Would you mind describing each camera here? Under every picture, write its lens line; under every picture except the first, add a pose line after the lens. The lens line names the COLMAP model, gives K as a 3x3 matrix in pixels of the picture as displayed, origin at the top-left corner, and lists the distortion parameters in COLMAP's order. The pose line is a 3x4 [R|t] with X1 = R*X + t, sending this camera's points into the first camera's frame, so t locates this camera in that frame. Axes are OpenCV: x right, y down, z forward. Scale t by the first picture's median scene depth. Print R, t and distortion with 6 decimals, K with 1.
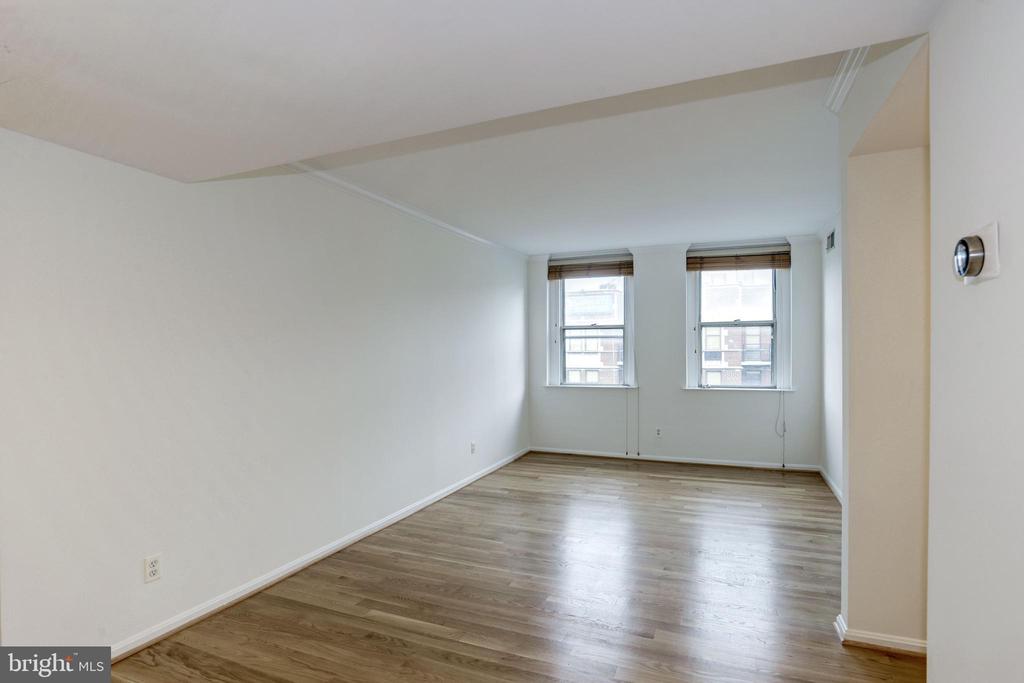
lens RADIAL K [[502.8, 0, 503.0], [0, 502.8, 340.4], [0, 0, 1]] dist [-0.048088, 0.022894]
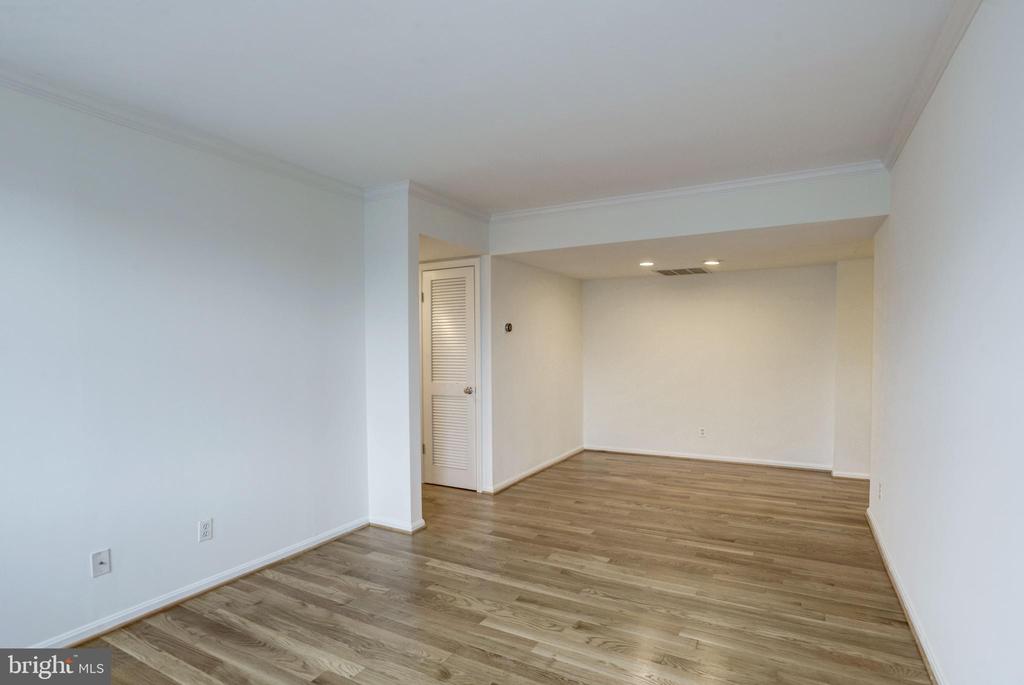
lens RADIAL K [[502.8, 0, 503.0], [0, 502.8, 341.4], [0, 0, 1]] dist [-0.048088, 0.022894]
pose [[-0.993851, 0.009705, 0.110303, 0.176604], [0.004118, 0.998702, -0.050772, 0.065785], [-0.110652, -0.050005, -0.992600, 1.962894]]
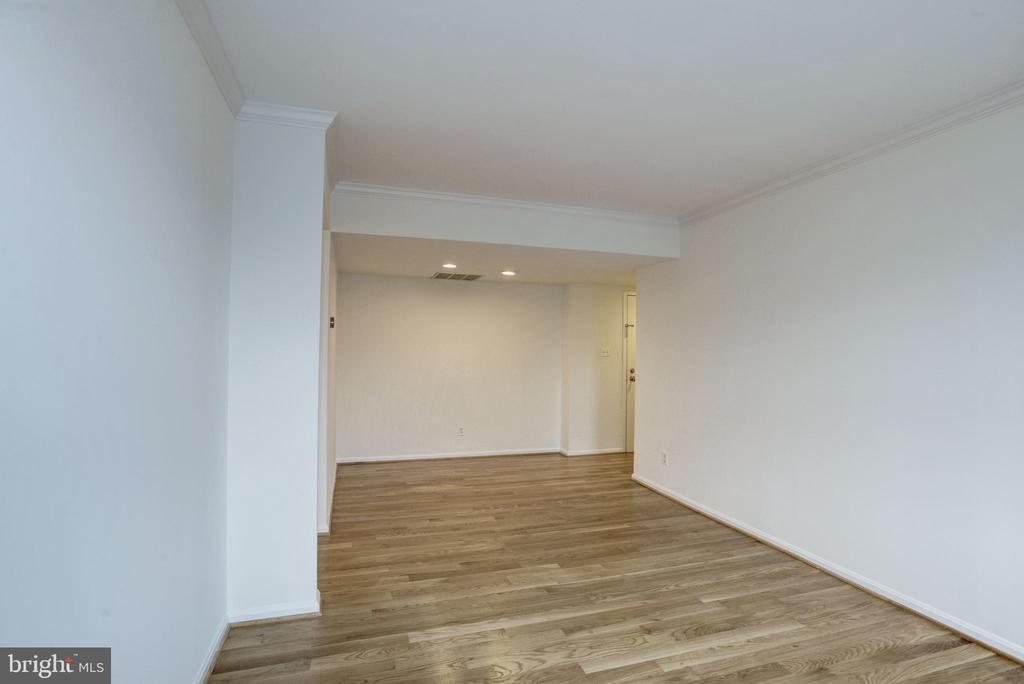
lens RADIAL K [[502.8, 0, 503.0], [0, 502.8, 340.9], [0, 0, 1]] dist [-0.048088, 0.022894]
pose [[-0.761975, -0.021852, -0.647238, 0.835264], [0.011646, 0.998807, -0.047432, 0.054633], [0.647502, -0.043680, -0.760811, 1.616043]]
